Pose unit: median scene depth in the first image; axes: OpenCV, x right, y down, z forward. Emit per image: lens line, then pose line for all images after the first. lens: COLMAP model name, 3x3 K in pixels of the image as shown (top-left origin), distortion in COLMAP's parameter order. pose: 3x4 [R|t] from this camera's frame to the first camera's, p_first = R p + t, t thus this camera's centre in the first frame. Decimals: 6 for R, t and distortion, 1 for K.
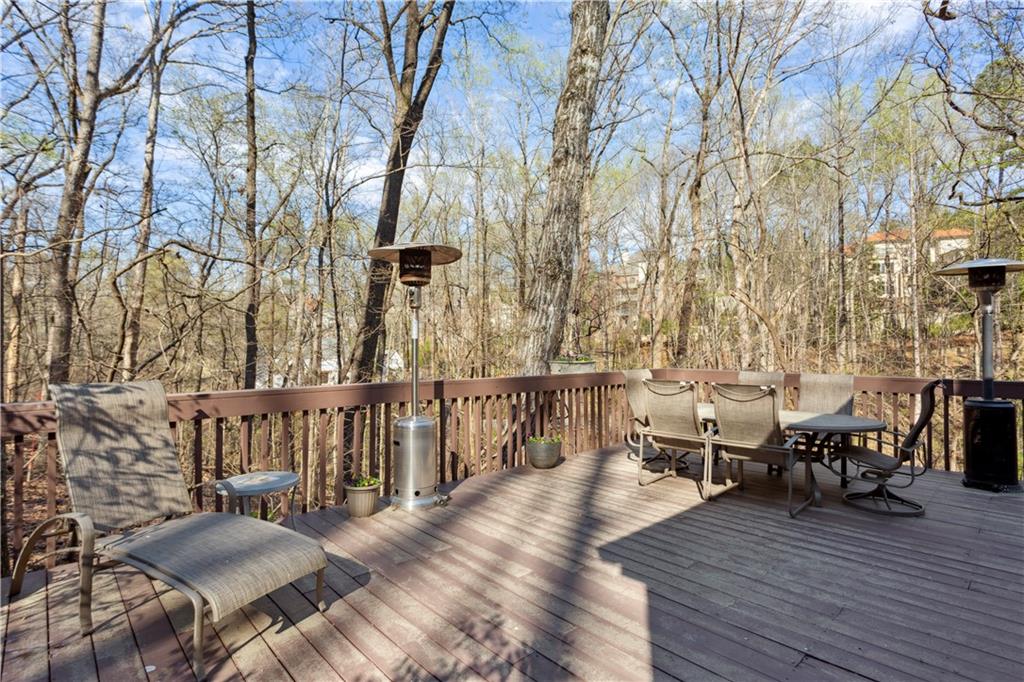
lens RADIAL K [[502.6, 0, 512.8], [0, 502.6, 341.8], [0, 0, 1]] dist [0.000104, -0.000306]
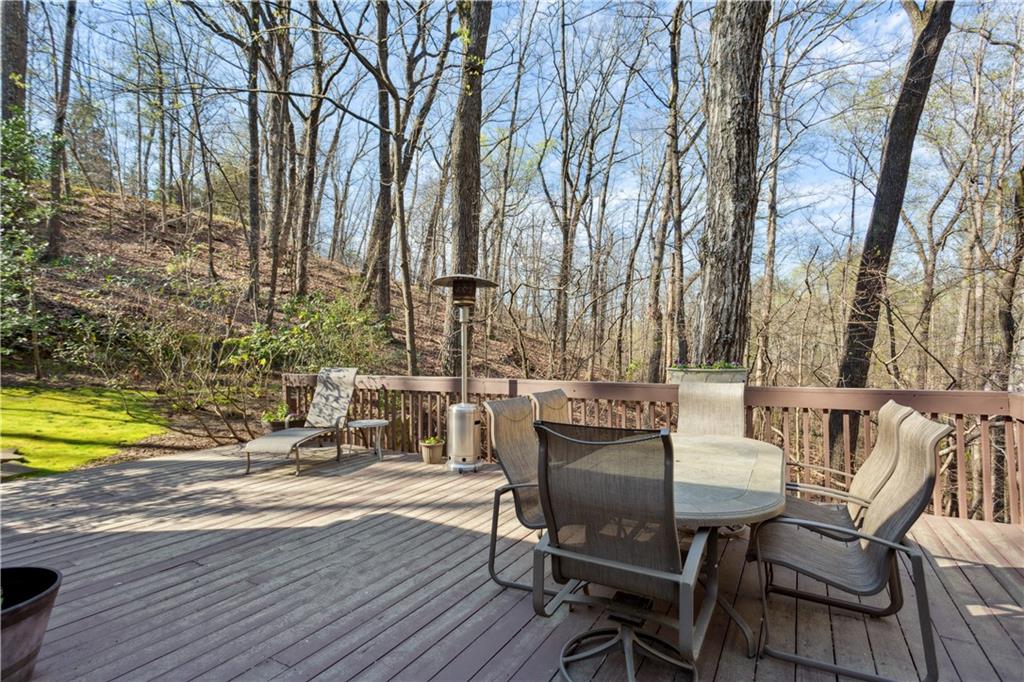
lens RADIAL K [[502.6, 0, 513.2], [0, 502.6, 343.6], [0, 0, 1]] dist [0.000104, -0.000306]
pose [[0.297733, -0.014937, -0.954532, 1.477563], [0.017758, 0.999791, -0.010106, 0.005143], [0.954484, -0.013942, 0.297936, 0.937814]]
